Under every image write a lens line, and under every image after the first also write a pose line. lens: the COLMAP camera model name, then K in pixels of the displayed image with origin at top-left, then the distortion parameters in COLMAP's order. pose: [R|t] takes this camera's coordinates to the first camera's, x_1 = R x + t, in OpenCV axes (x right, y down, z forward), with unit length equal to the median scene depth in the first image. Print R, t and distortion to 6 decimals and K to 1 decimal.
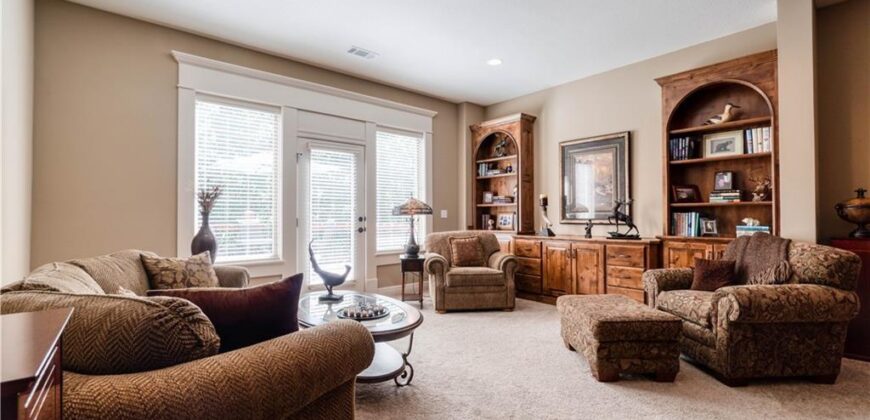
lens RADIAL K [[385.4, 0, 435.5], [0, 385.4, 212.6], [0, 0, 1]] dist [-0.004375, 0.000149]
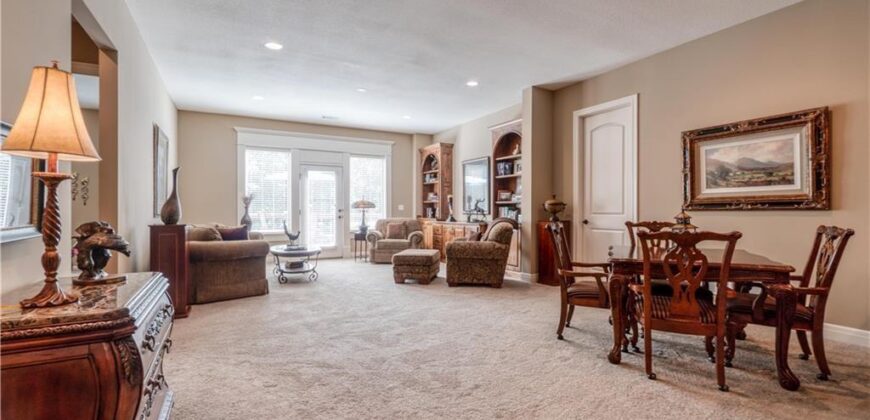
lens RADIAL K [[385.4, 0, 435.6], [0, 385.4, 205.6], [0, 0, 1]] dist [-0.004375, 0.000149]
pose [[0.980543, 0.001098, -0.196299, 0.574442], [-0.001422, 0.999998, -0.001510, -0.002402], [0.196297, 0.001760, 0.980543, -0.594301]]
